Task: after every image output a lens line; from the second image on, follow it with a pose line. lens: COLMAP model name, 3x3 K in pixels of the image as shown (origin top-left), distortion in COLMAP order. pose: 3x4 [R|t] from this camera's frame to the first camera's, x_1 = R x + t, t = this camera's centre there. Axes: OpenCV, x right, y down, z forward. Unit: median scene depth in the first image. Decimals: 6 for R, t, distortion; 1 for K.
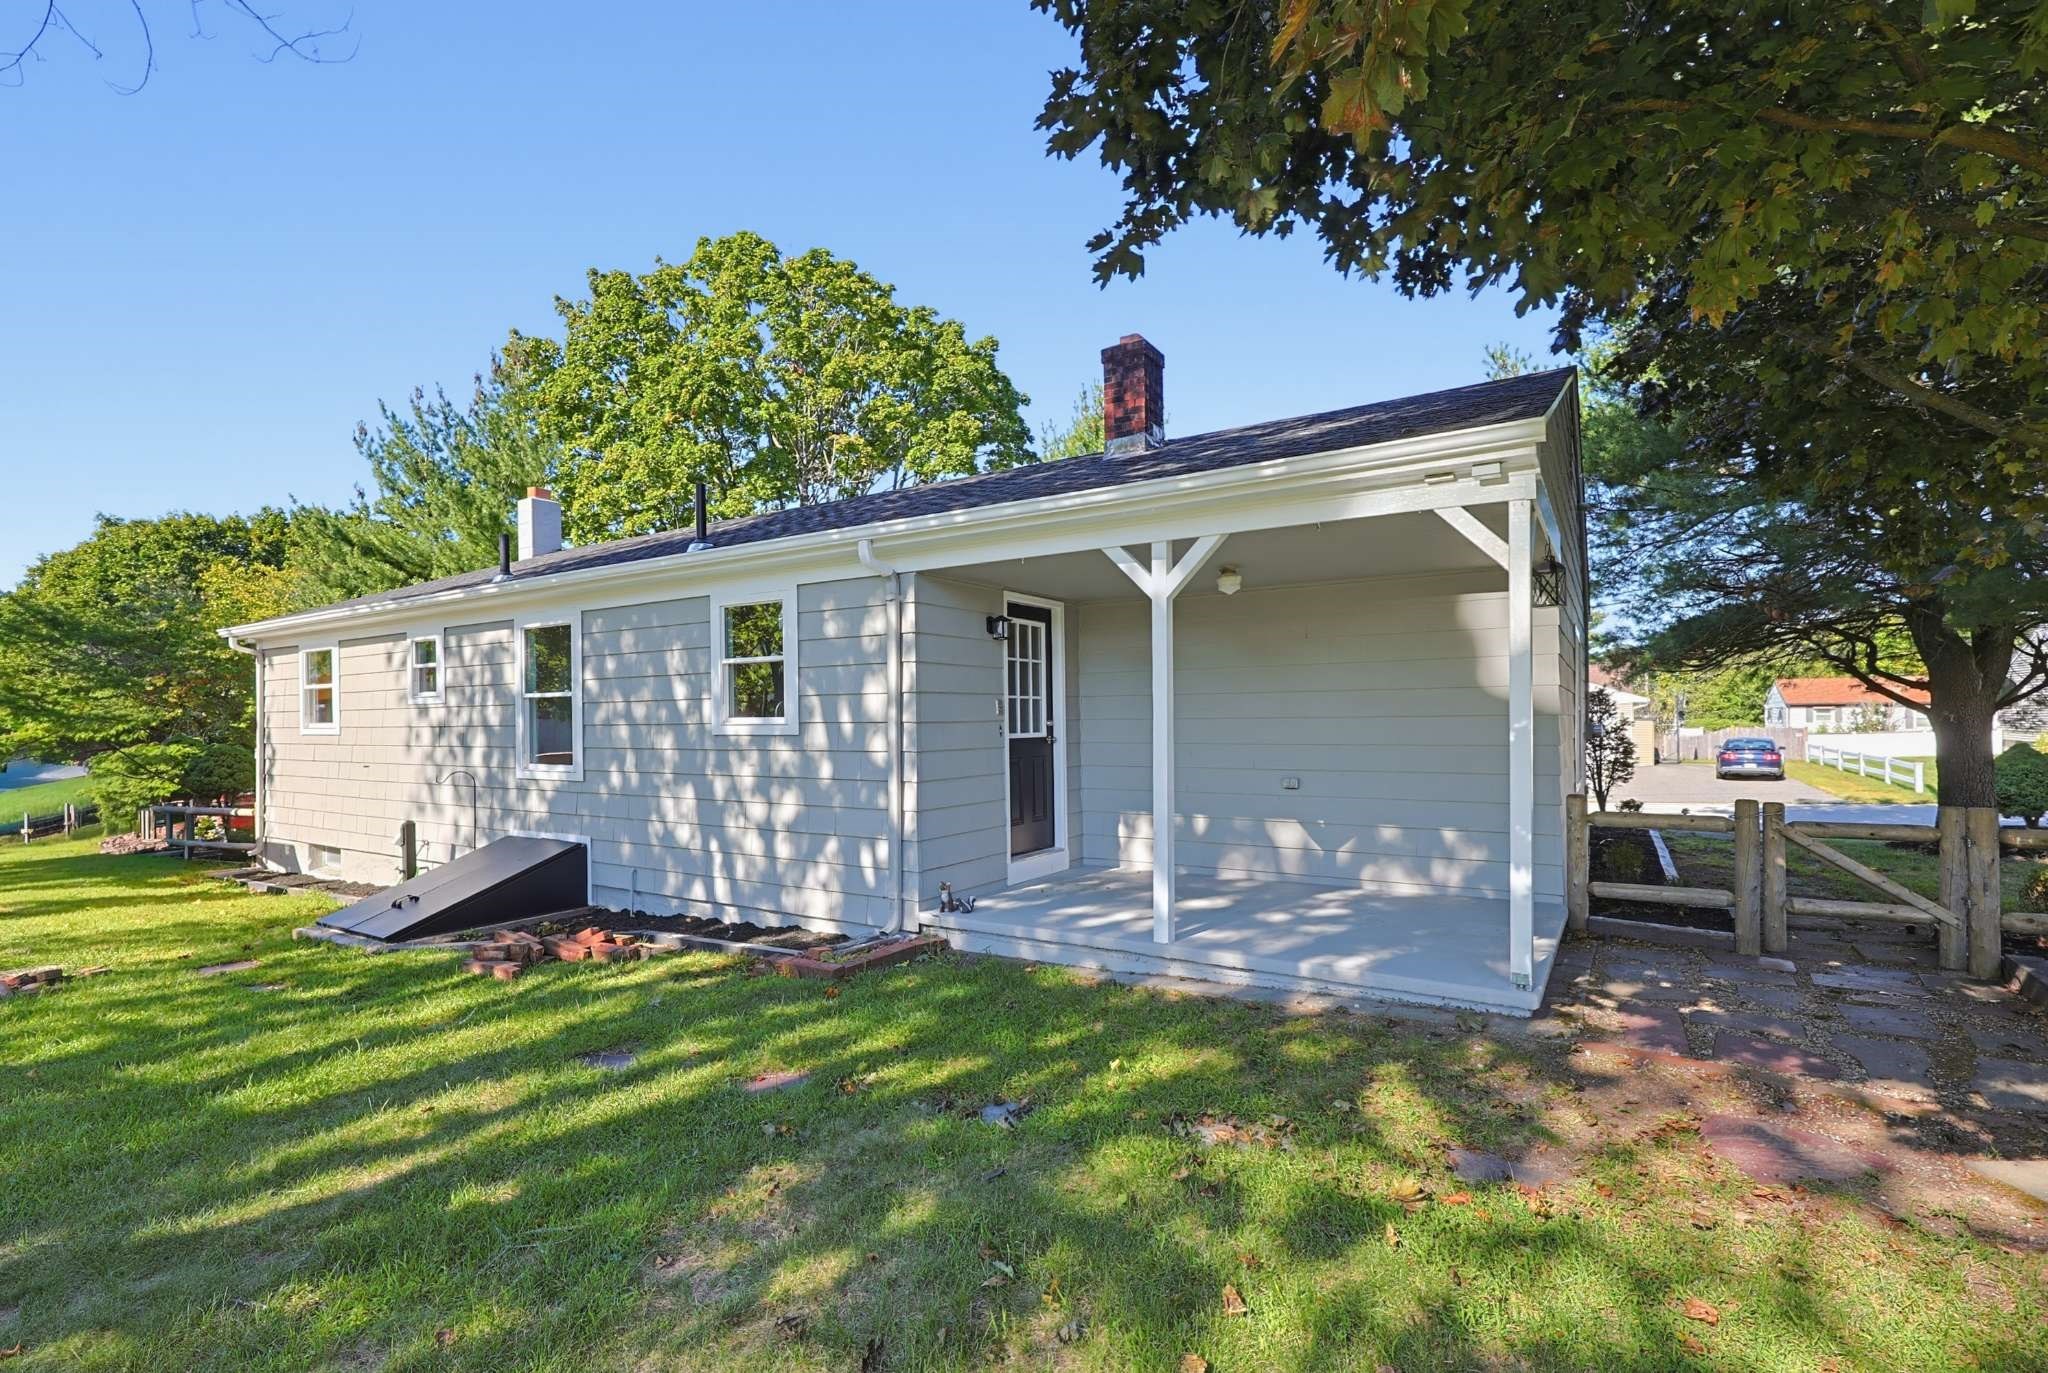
lens RADIAL K [[887.4, 0, 1034.9], [0, 887.4, 670.4], [0, 0, 1]] dist [-0.001285, -0.000285]
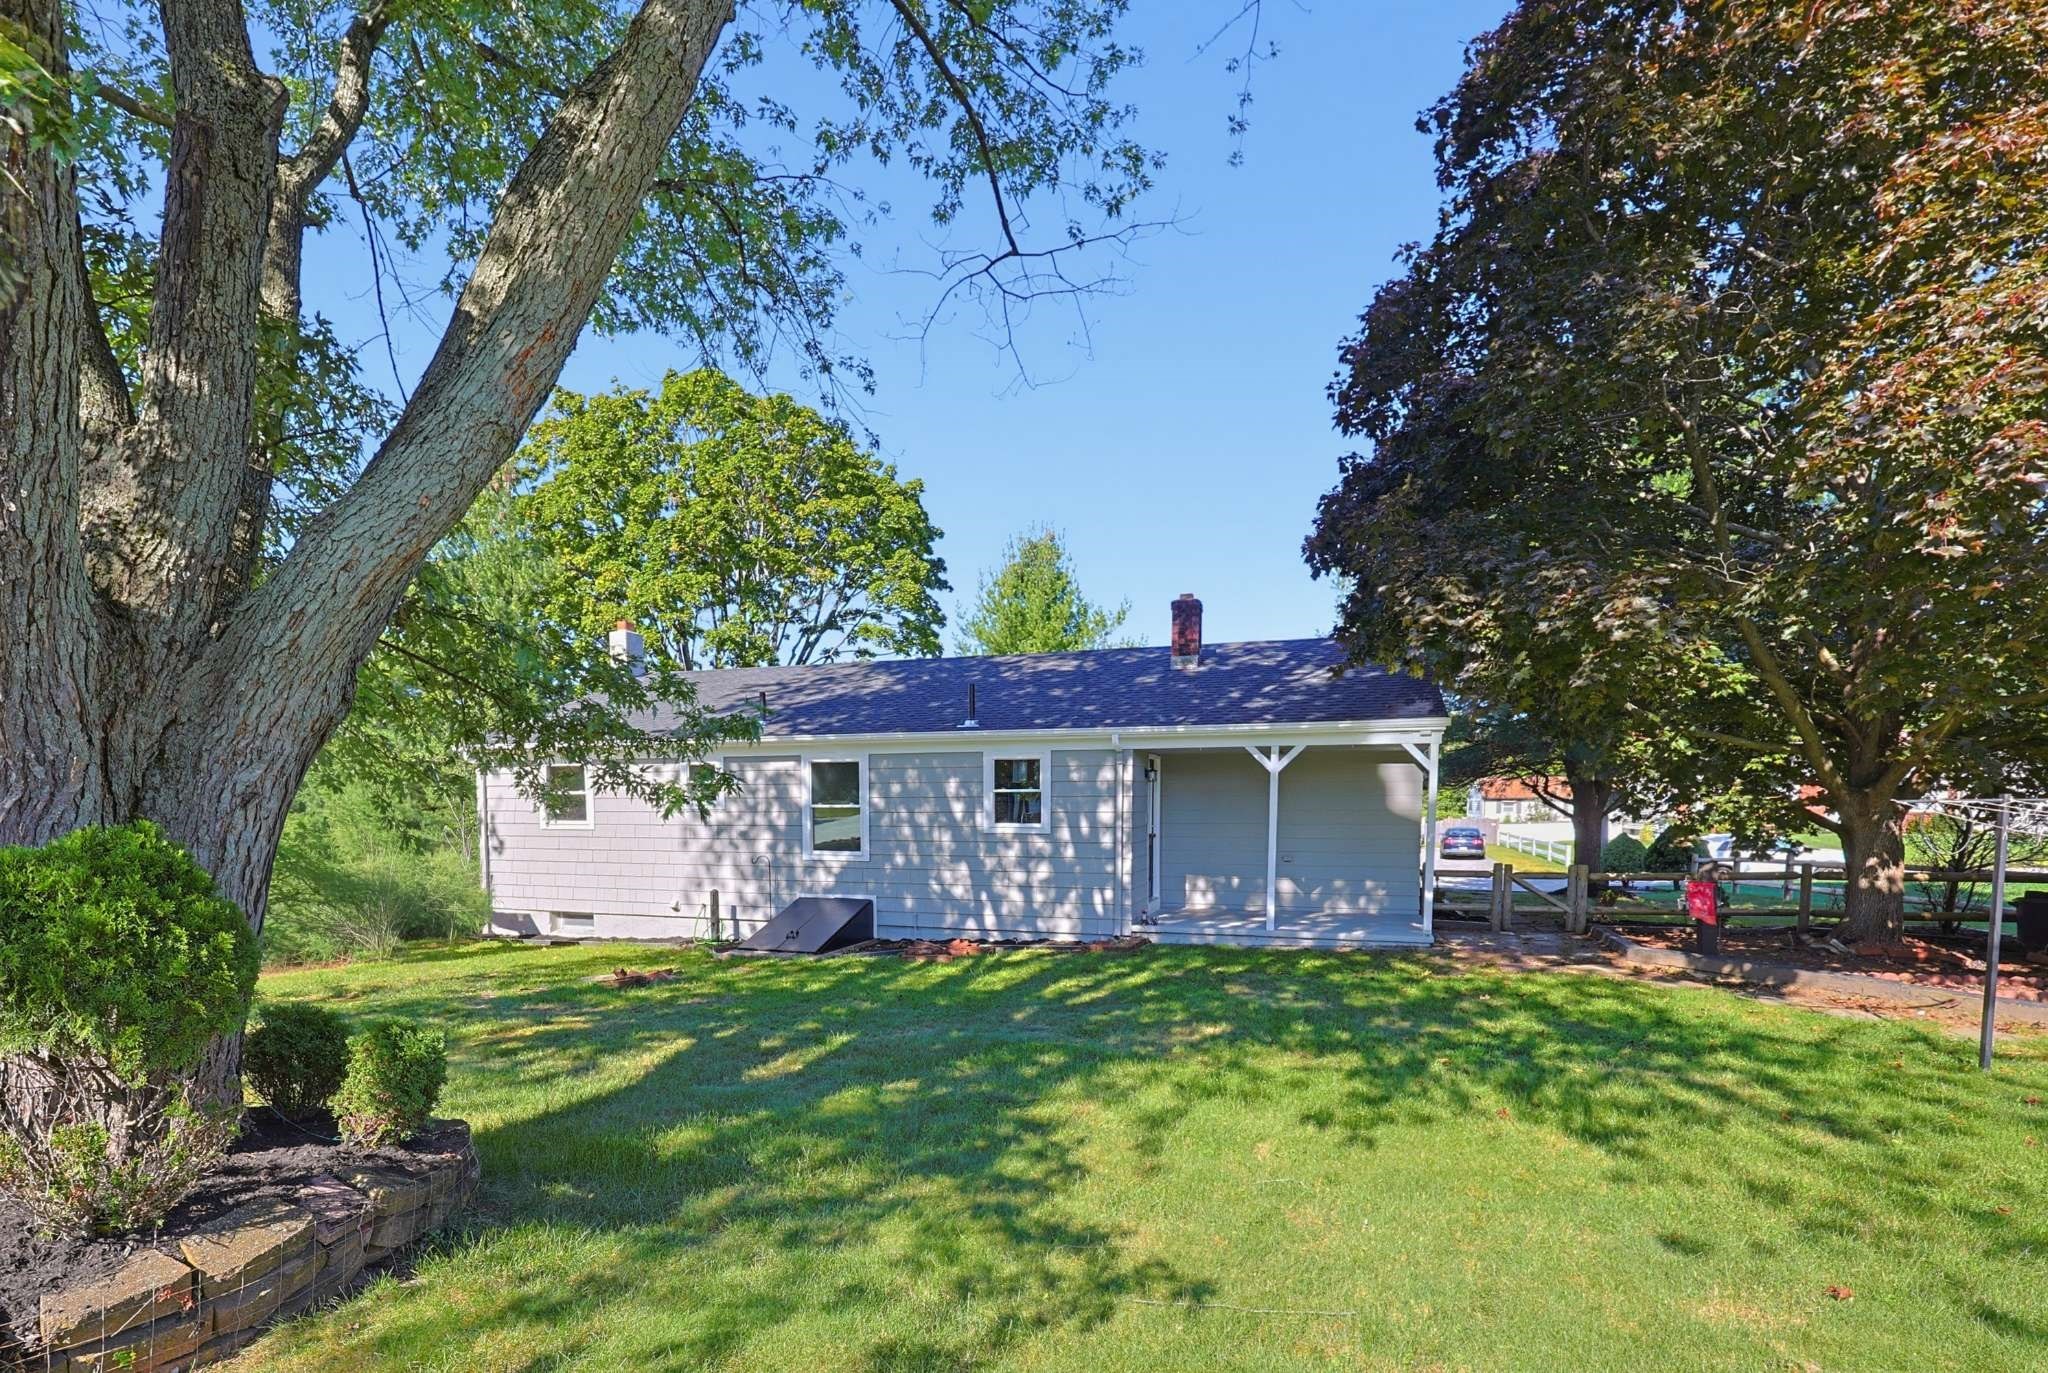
lens RADIAL K [[924.4, 0, 1027.0], [0, 924.4, 800.1], [0, 0, 1]] dist [0.013210, -0.000082]
pose [[0.968532, 0.008015, 0.248759, -0.702422], [-0.020801, 0.998591, 0.048812, -0.078076], [-0.248017, -0.052450, 0.967335, -0.724237]]
